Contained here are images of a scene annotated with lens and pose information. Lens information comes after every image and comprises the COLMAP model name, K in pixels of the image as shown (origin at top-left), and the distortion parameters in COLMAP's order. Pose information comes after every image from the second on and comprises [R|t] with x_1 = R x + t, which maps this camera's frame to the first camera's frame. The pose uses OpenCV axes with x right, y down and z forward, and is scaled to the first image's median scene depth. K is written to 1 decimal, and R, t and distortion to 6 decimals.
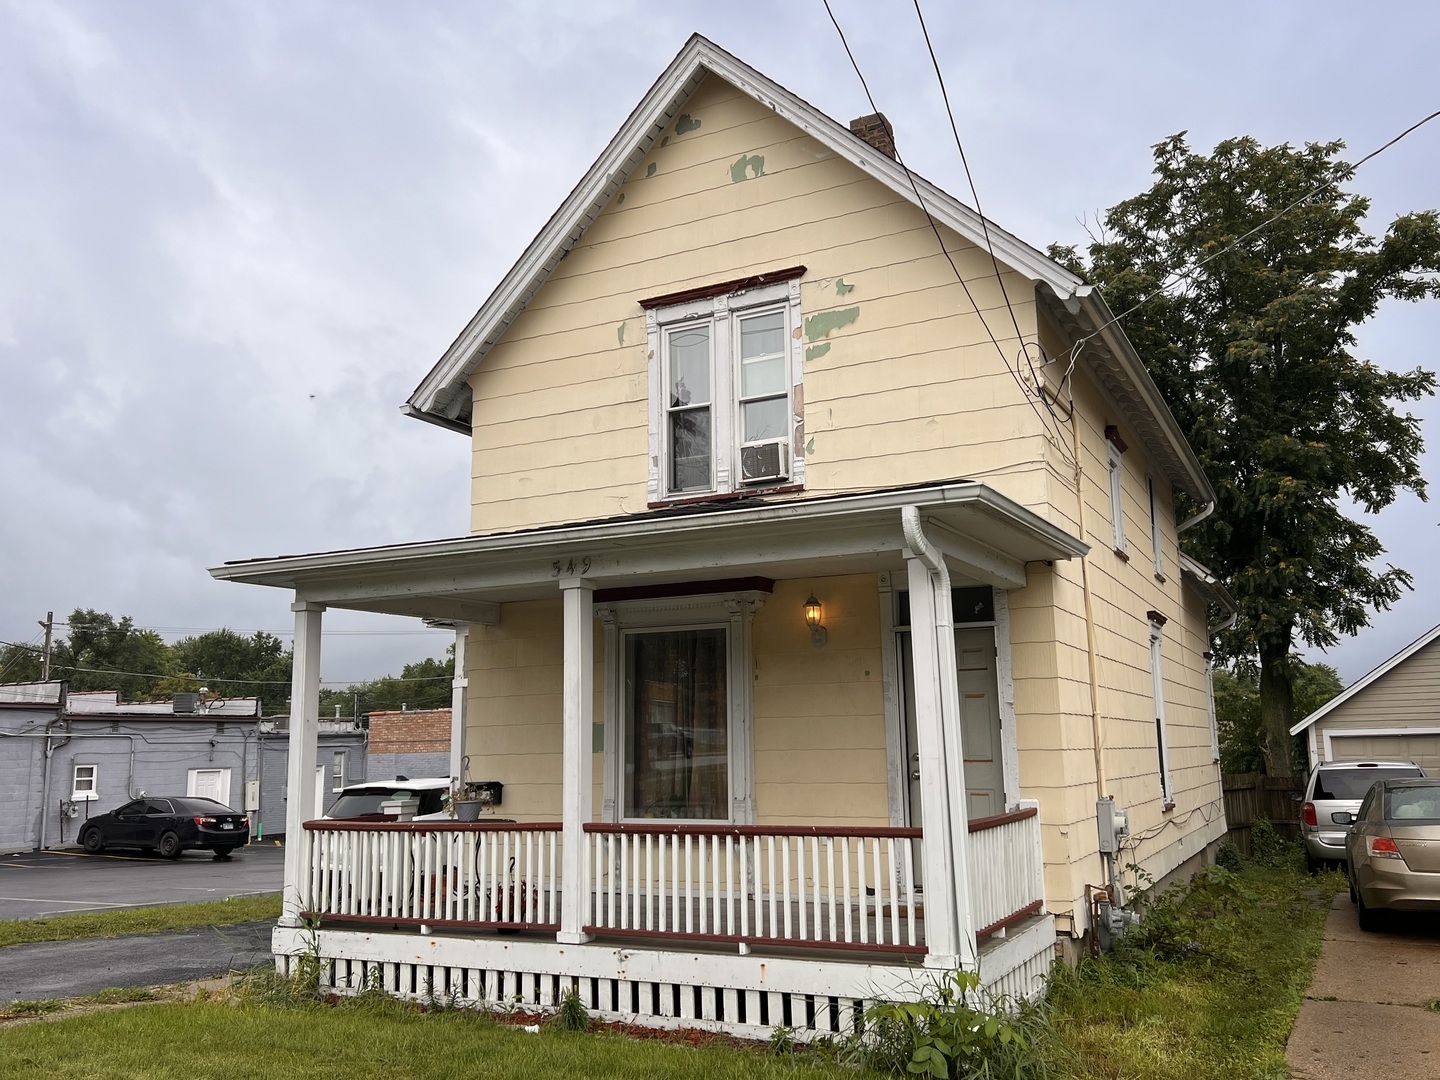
lens RADIAL K [[1197.7, 0, 720.1], [0, 1197.7, 539.0], [0, 0, 1]] dist [0.014288, -0.030375]
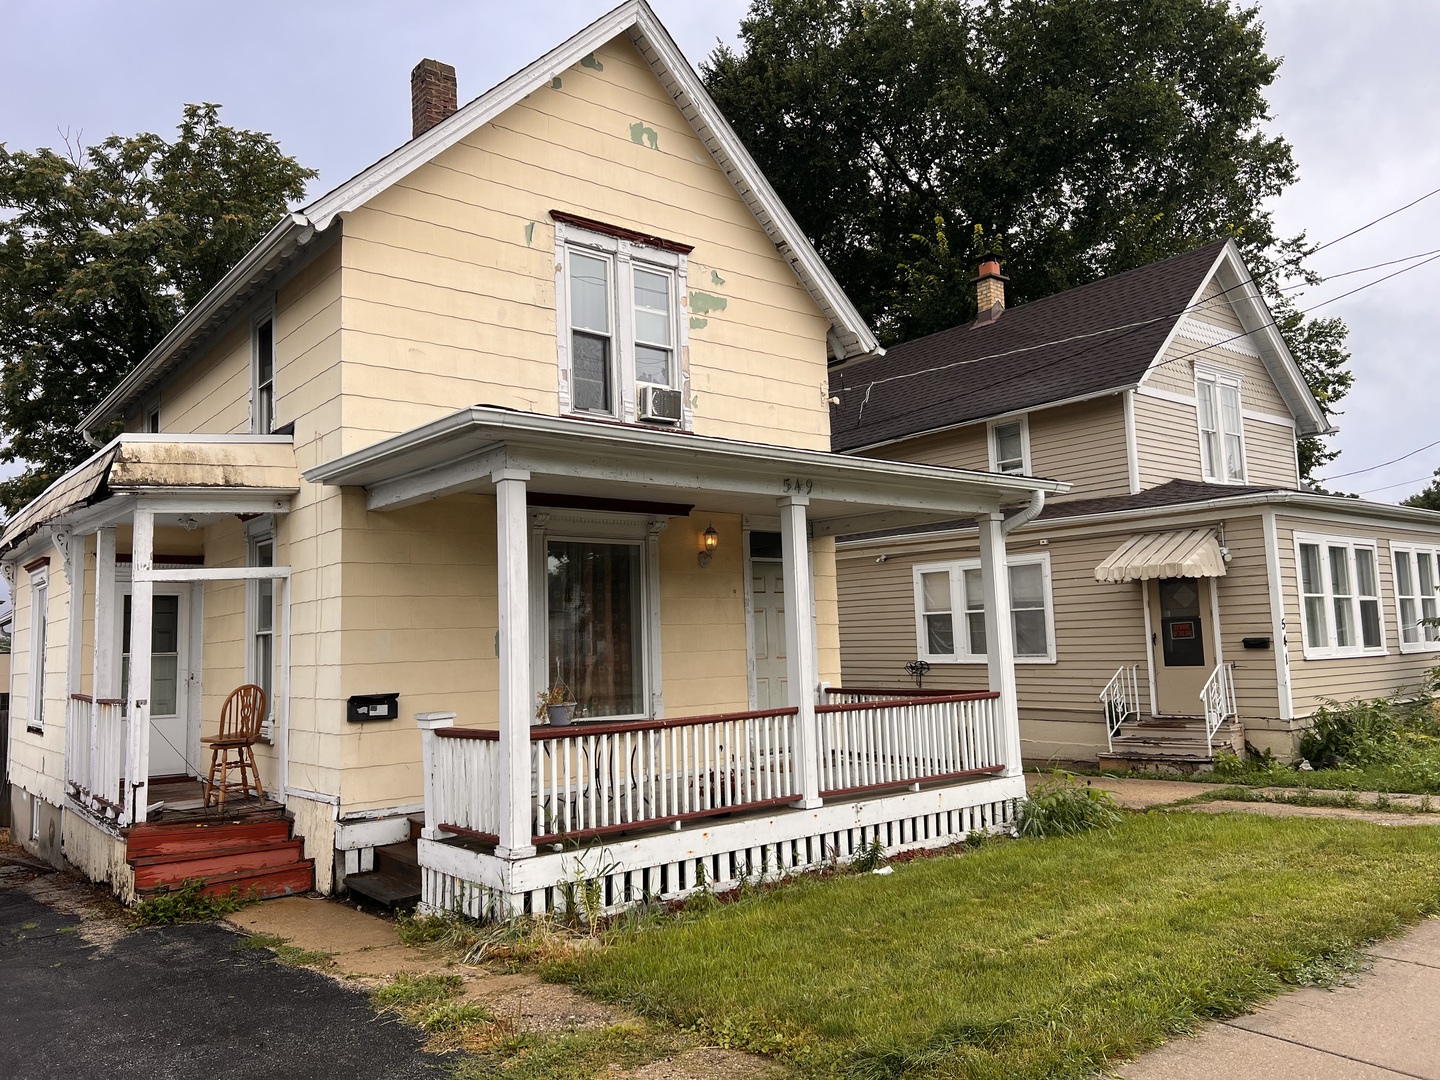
lens RADIAL K [[1084.1, 0, 721.1], [0, 1084.1, 541.5], [0, 0, 1]] dist [-0.014794, -0.008263]
pose [[0.397837, 0.099369, 0.912059, -0.883445], [-0.133172, 0.989843, -0.049755, 0.111194], [-0.907739, -0.101666, 0.407030, 0.521997]]
